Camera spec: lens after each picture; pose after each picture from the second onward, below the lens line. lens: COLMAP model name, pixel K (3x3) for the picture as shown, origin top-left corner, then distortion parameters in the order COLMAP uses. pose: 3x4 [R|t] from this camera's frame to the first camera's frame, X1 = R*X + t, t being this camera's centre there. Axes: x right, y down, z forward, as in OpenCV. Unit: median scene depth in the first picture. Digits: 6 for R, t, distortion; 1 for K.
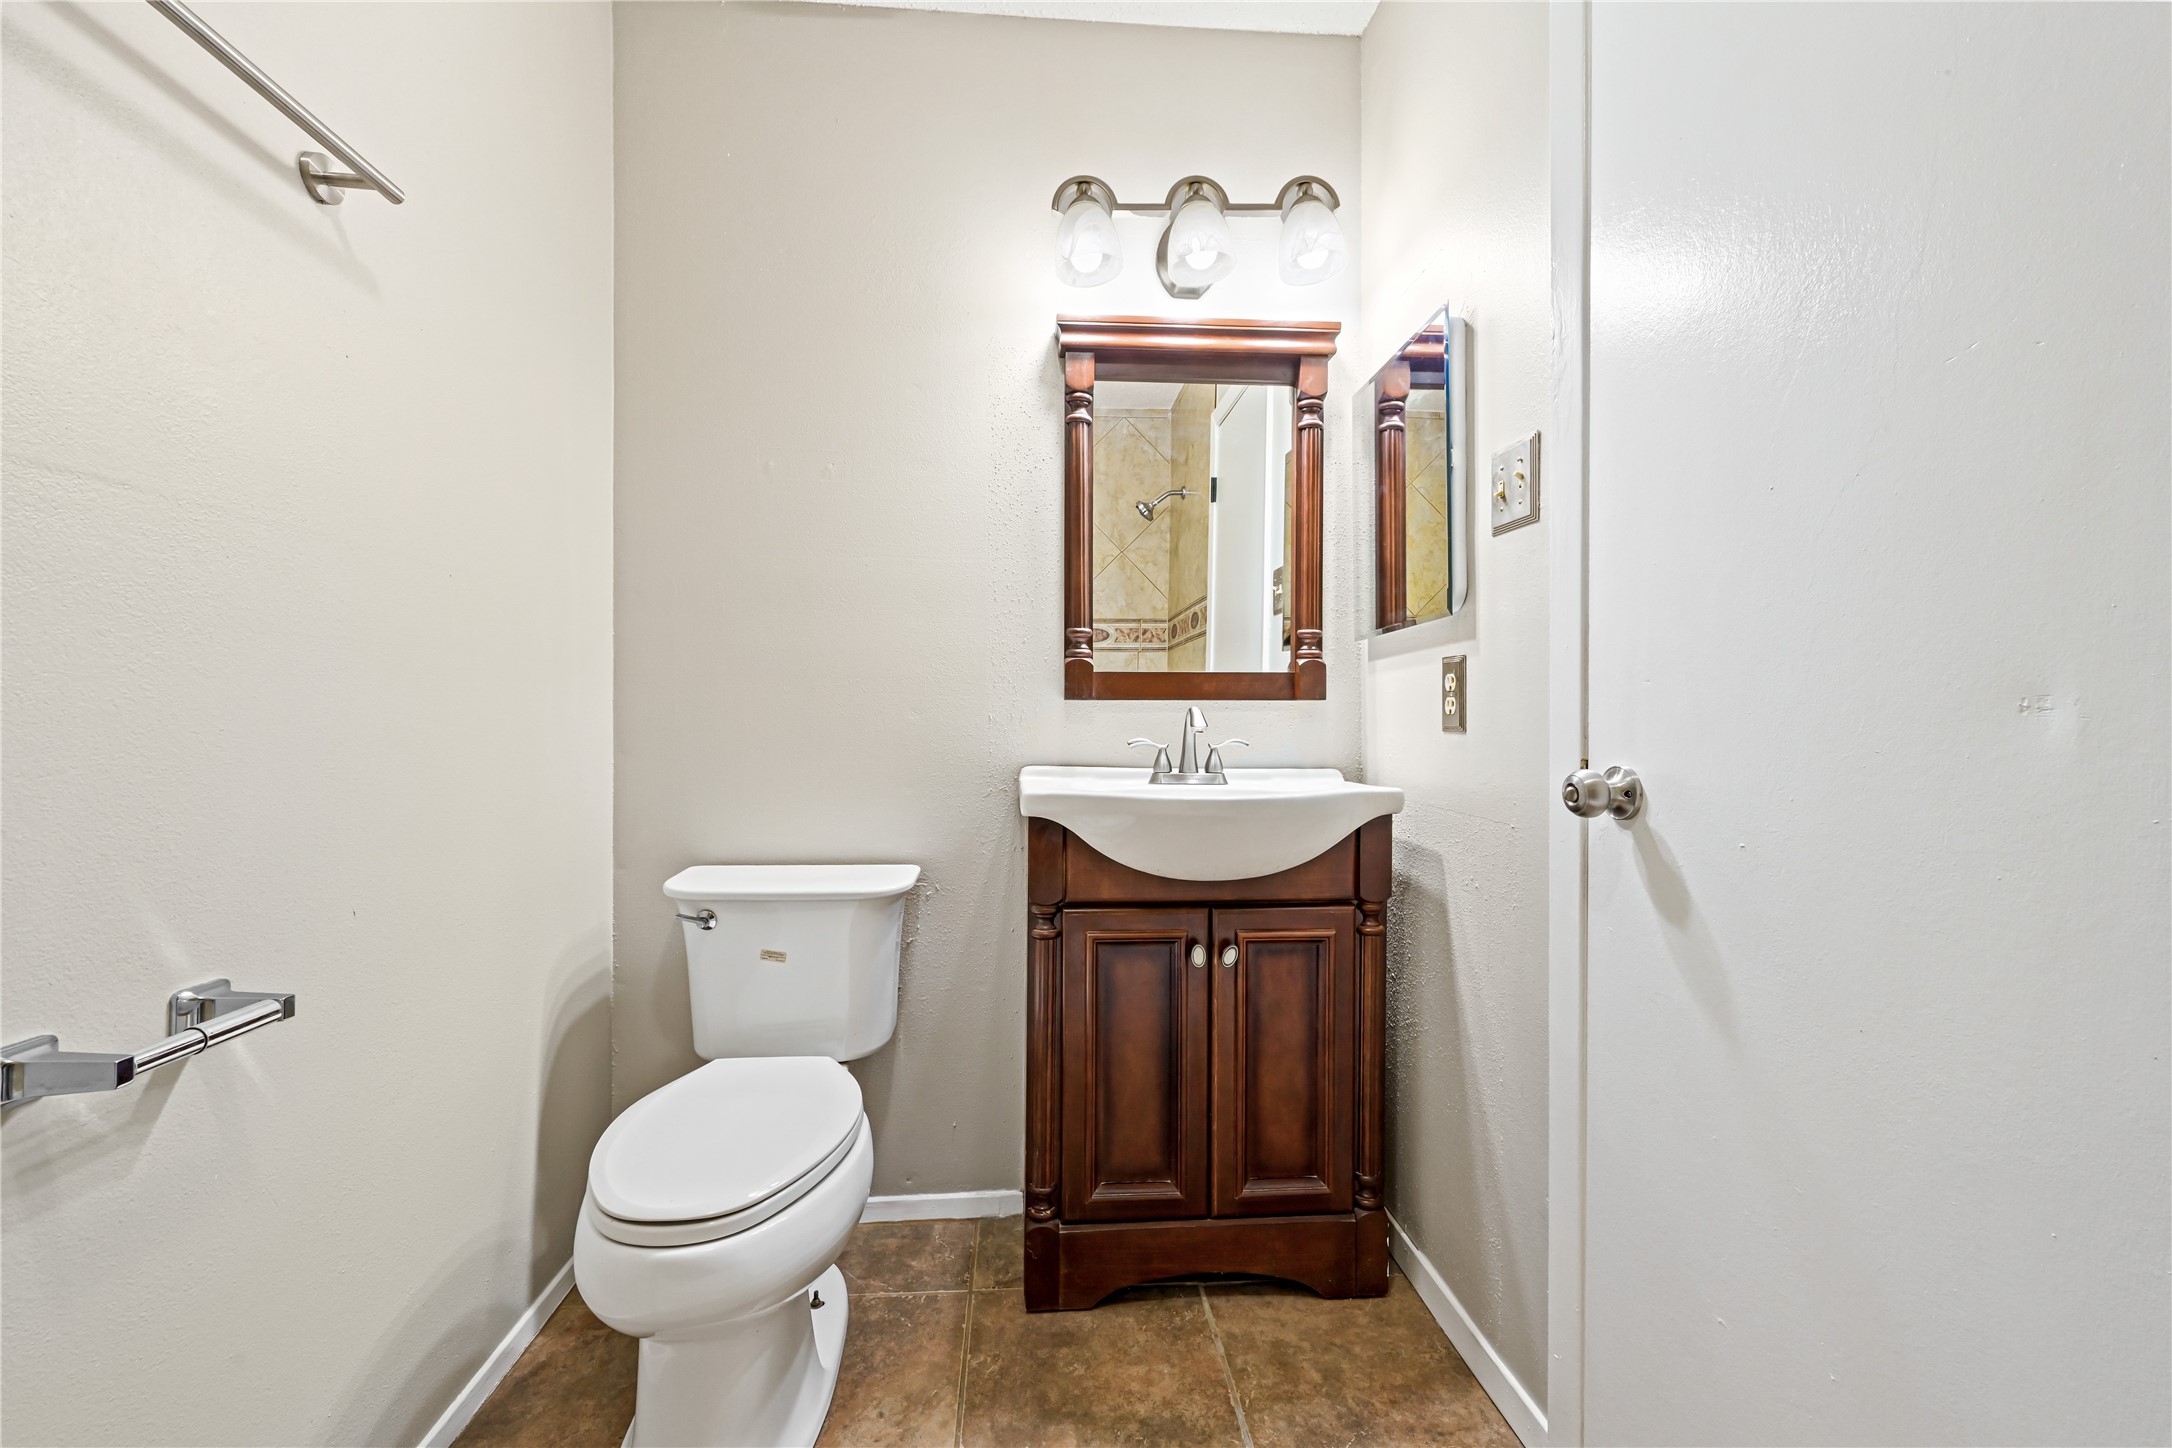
lens RADIAL K [[858.6, 0, 1084.4], [0, 858.6, 721.2], [0, 0, 1]] dist [0.000094, -0.000376]
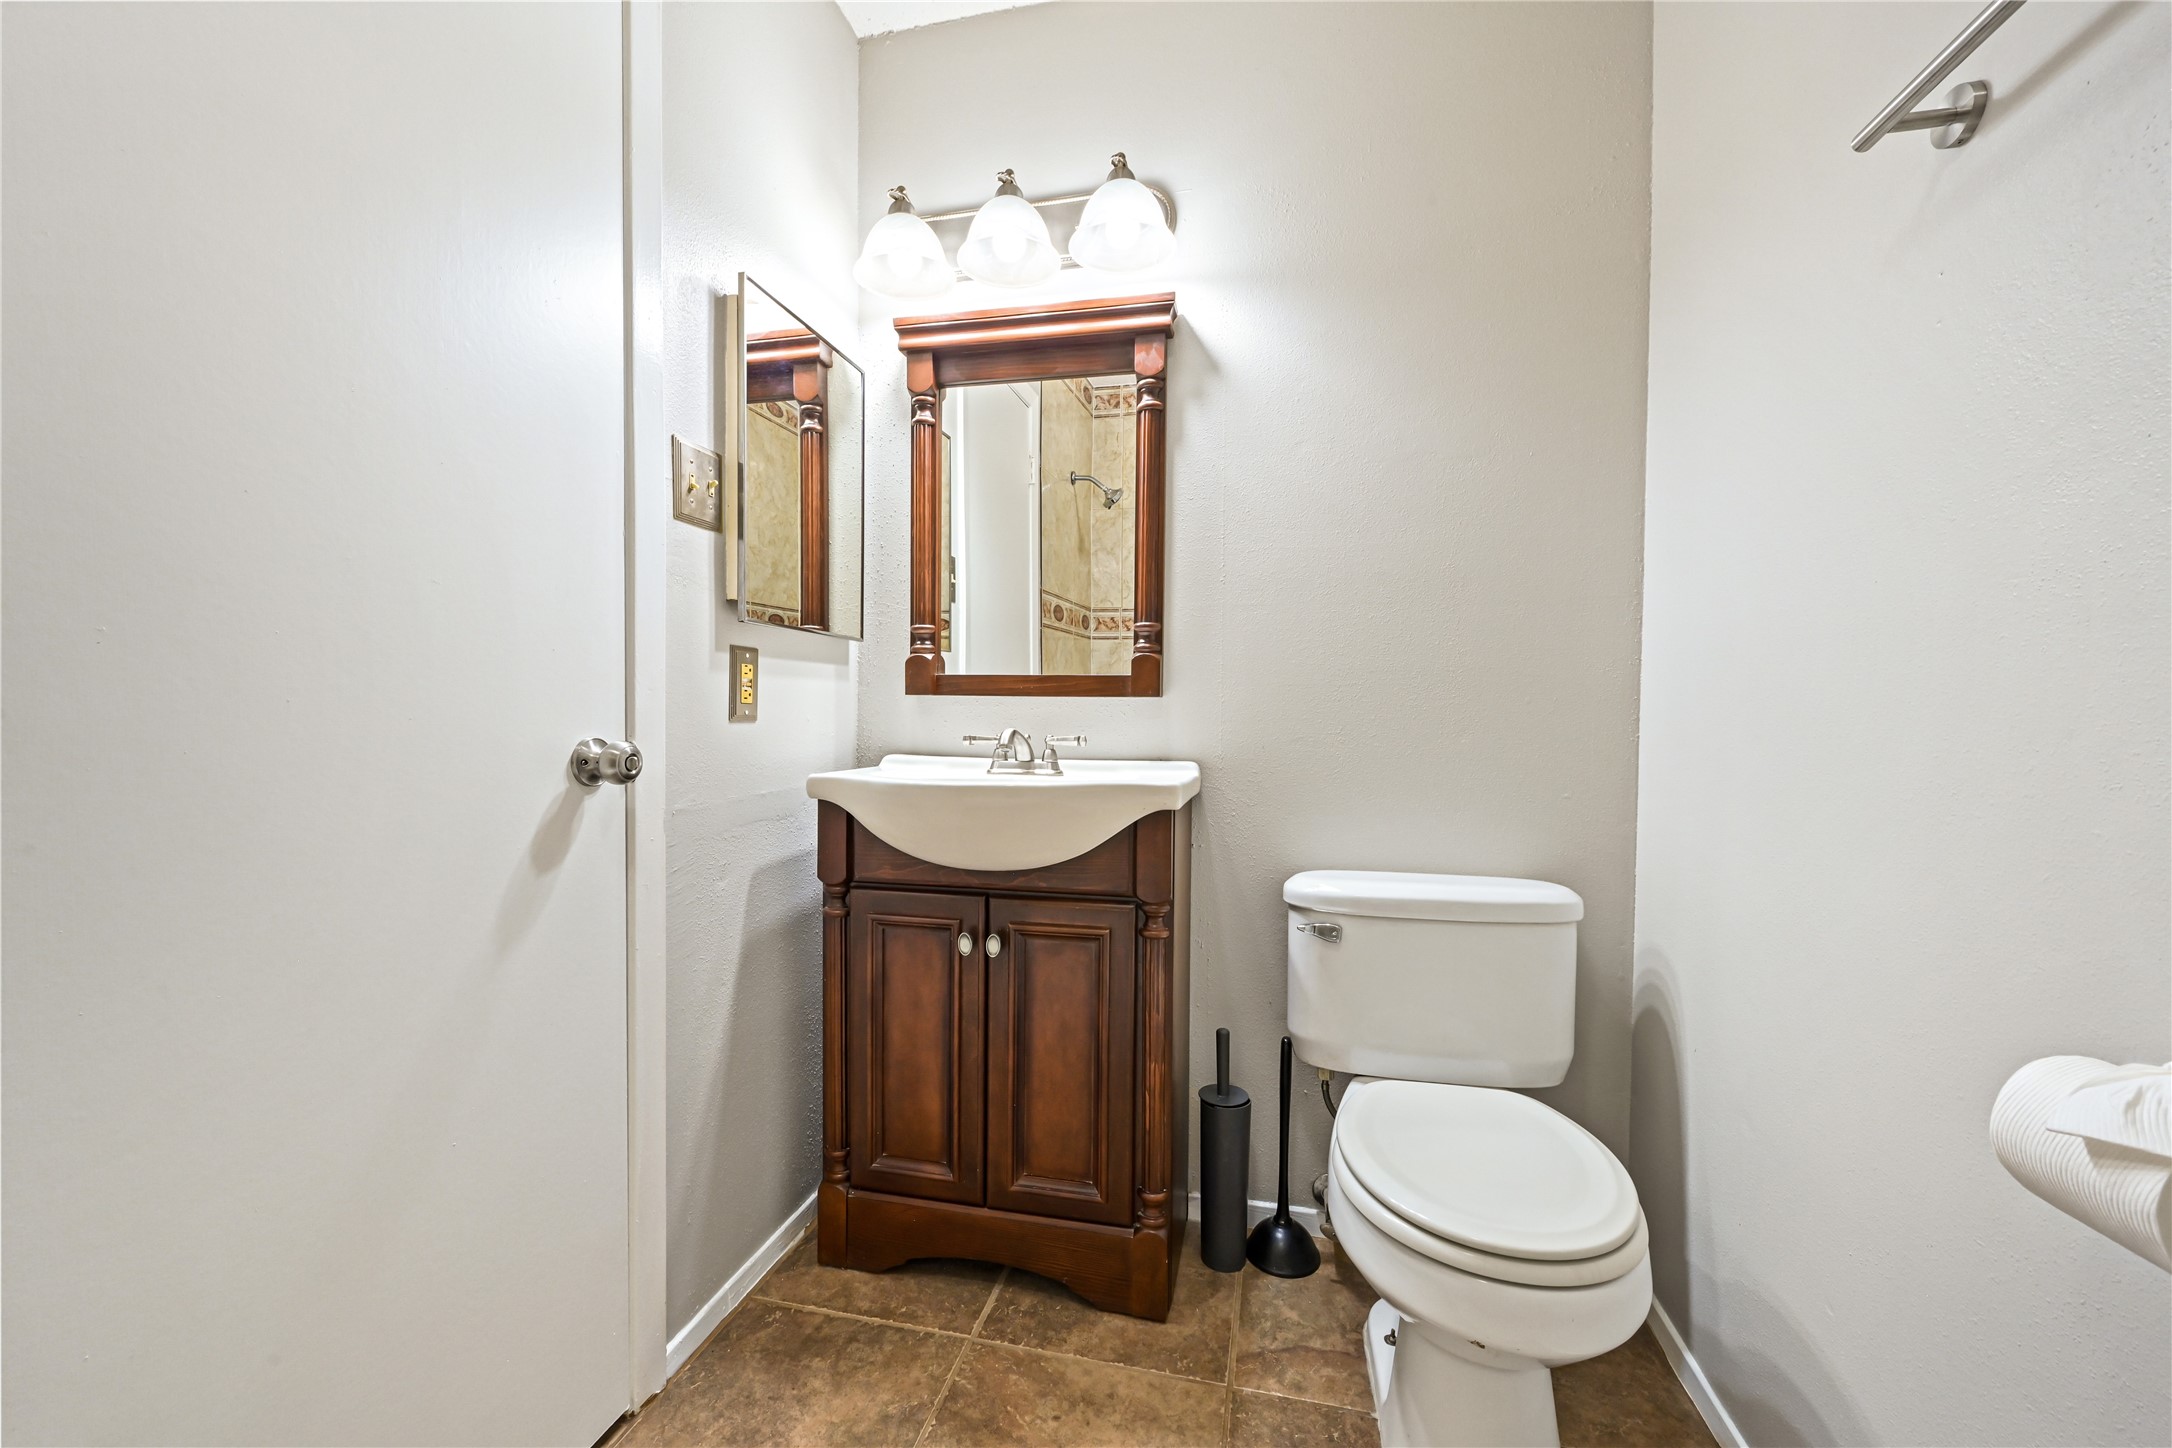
lens RADIAL K [[858.6, 0, 1092.2], [0, 858.6, 719.5], [0, 0, 1]] dist [0.000094, -0.000376]
pose [[0.960469, 0.007476, -0.278286, 0.534182], [-0.008824, 0.999955, -0.003591, 0.011693], [0.278246, 0.005905, 0.960492, 0.066396]]
